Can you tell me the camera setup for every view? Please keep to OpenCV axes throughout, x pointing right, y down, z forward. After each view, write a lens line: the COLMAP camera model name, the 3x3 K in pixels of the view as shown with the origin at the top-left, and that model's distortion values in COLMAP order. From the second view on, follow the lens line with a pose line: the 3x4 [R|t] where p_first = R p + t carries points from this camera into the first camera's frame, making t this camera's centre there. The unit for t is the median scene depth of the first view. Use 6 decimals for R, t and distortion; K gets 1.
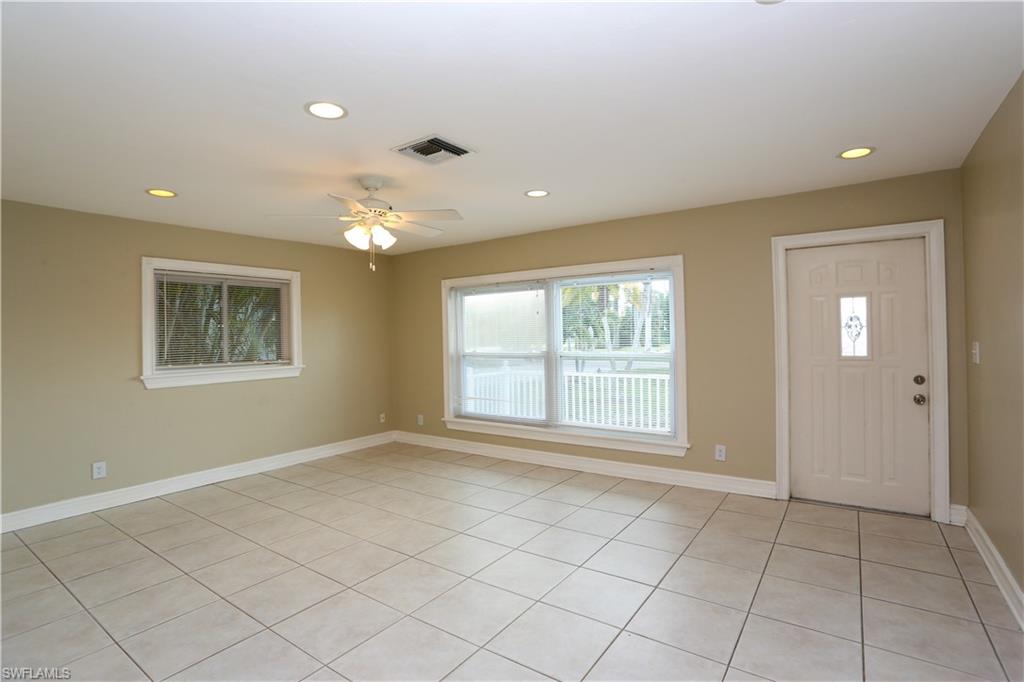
lens RADIAL K [[491.6, 0, 512.9], [0, 491.6, 331.5], [0, 0, 1]] dist [-0.073847, 0.032099]
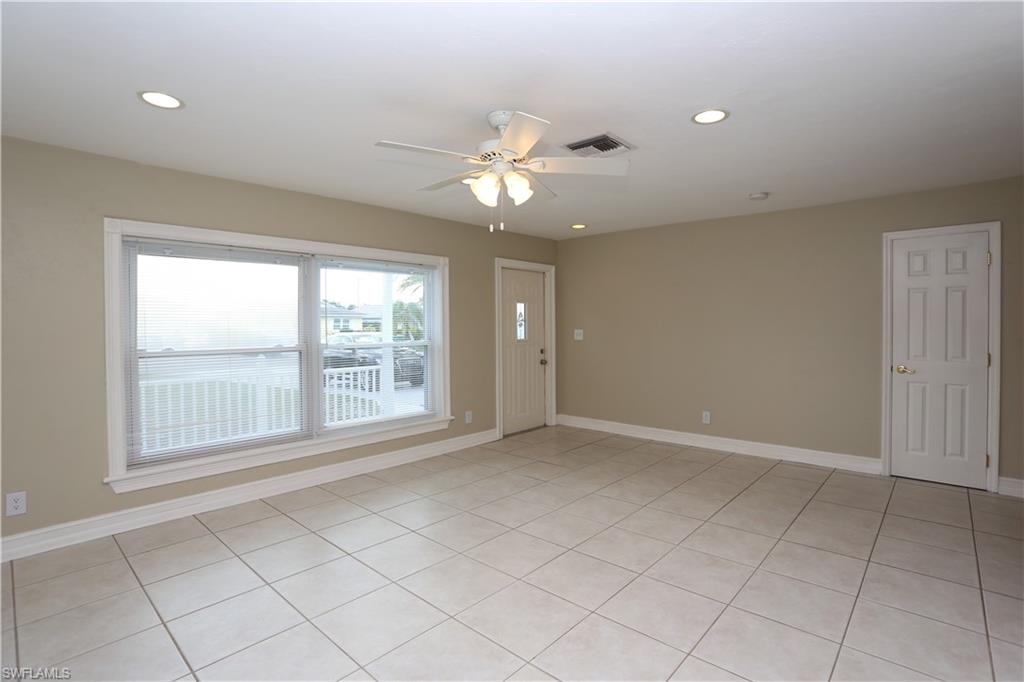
lens RADIAL K [[491.6, 0, 512.9], [0, 491.6, 331.5], [0, 0, 1]] dist [-0.073847, 0.032099]
pose [[0.142200, 0.003731, 0.989831, -0.843570], [-0.002150, 0.999992, -0.003461, 0.026954], [-0.989836, -0.001636, 0.142207, 0.698897]]
